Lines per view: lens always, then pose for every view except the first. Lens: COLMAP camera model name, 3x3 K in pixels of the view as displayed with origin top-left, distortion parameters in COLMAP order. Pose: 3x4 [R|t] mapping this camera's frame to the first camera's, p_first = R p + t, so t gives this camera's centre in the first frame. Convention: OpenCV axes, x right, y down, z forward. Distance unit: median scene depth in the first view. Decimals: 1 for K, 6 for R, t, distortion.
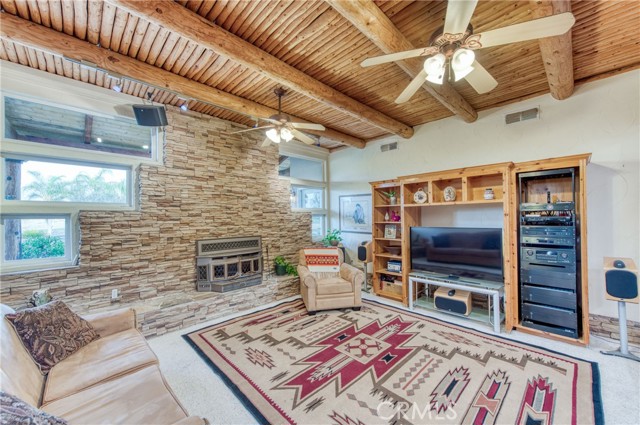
lens RADIAL K [[250.4, 0, 320.2], [0, 250.4, 215.8], [0, 0, 1]] dist [0.010966, 0.000009]
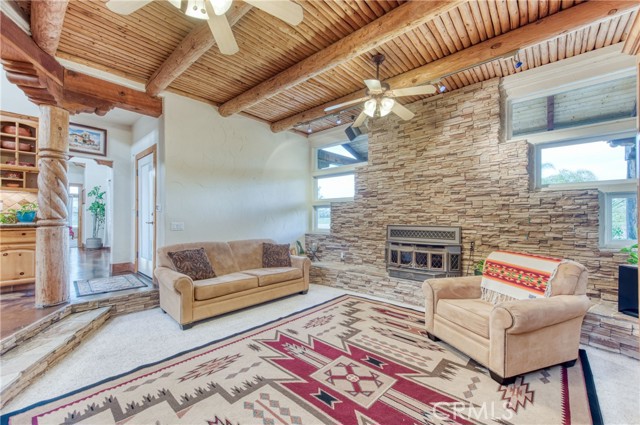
lens RADIAL K [[256.7, 0, 317.3], [0, 256.7, 217.0], [0, 0, 1]] dist [0.008365, -0.000066]
pose [[0.061517, 0.006056, -0.998088, 0.656843], [0.004672, 0.999969, 0.006355, 0.053458], [0.998095, -0.005054, 0.061487, 0.646778]]
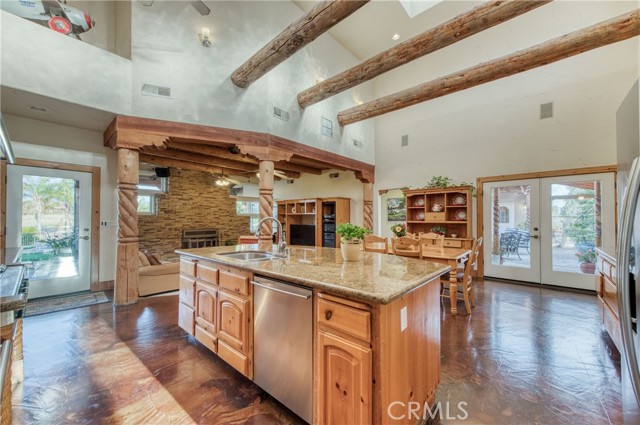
lens RADIAL K [[250.4, 0, 320.2], [0, 250.4, 215.8], [0, 0, 1]] dist [0.010966, 0.000009]
pose [[0.997773, 0.012501, 0.065518, 0.510680], [-0.012365, 0.999920, -0.002479, -0.026570], [-0.065544, 0.001663, 0.997848, -1.168035]]
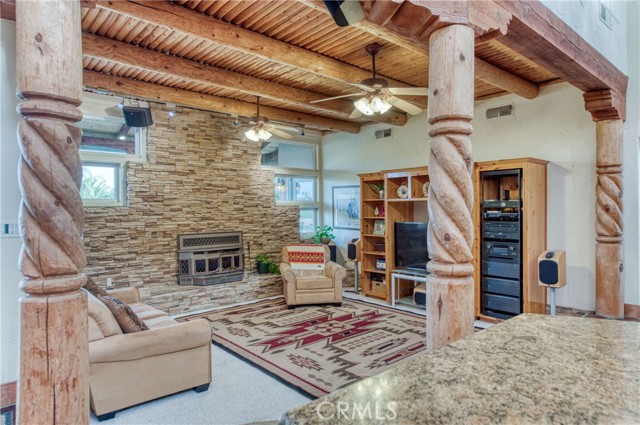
lens RADIAL K [[395.7, 0, 319.9], [0, 395.7, 213.9], [0, 0, 1]] dist [0.009821, 0.000829]
pose [[0.998755, 0.002276, -0.049824, 0.161450], [-0.001285, 0.999801, 0.019917, -0.019972], [0.049859, -0.019829, 0.998559, -0.582221]]
